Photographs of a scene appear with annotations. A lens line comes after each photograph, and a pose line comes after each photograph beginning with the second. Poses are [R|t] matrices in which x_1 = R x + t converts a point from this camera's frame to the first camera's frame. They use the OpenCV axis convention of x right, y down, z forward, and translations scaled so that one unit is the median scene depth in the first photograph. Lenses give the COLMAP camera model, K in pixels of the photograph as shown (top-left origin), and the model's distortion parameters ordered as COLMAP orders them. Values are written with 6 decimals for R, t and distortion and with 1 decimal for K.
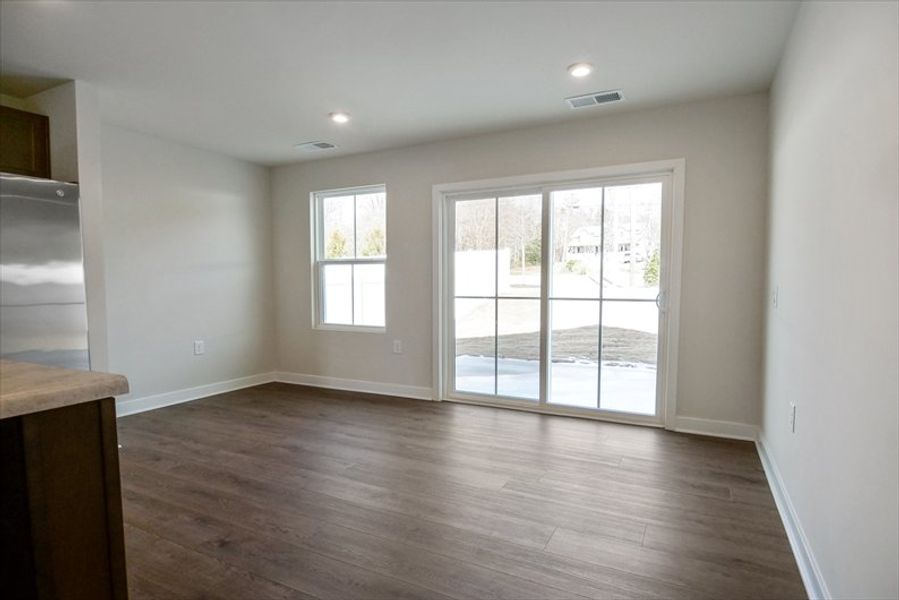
lens RADIAL K [[483.2, 0, 450.1], [0, 483.2, 300.2], [0, 0, 1]] dist [-0.002085, -0.005481]
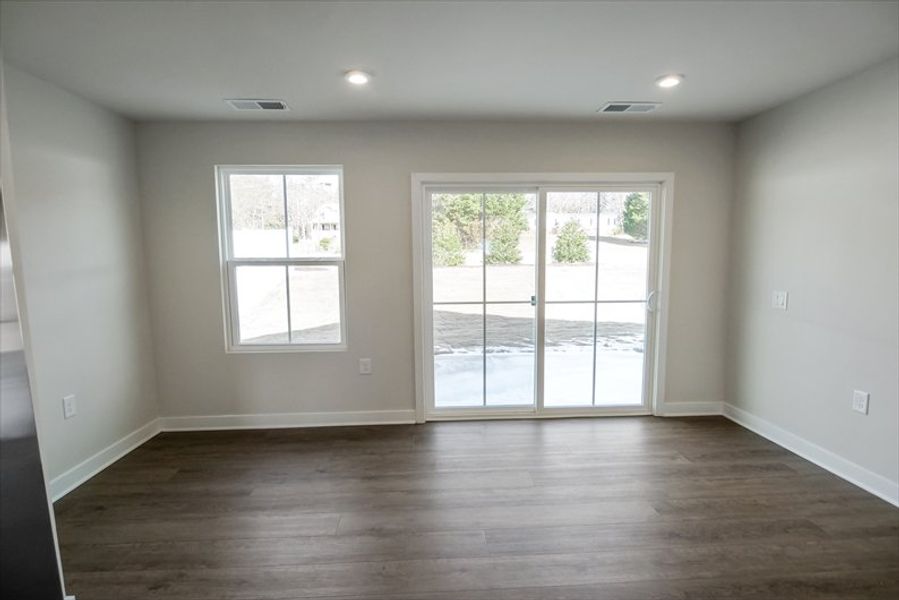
lens RADIAL K [[483.2, 0, 449.5], [0, 483.2, 302.9], [0, 0, 1]] dist [-0.002085, -0.005481]
pose [[0.864687, -0.054470, 0.499349, -0.406970], [0.027703, 0.997761, 0.060867, -0.060300], [-0.501546, -0.038797, 0.864260, 0.224667]]
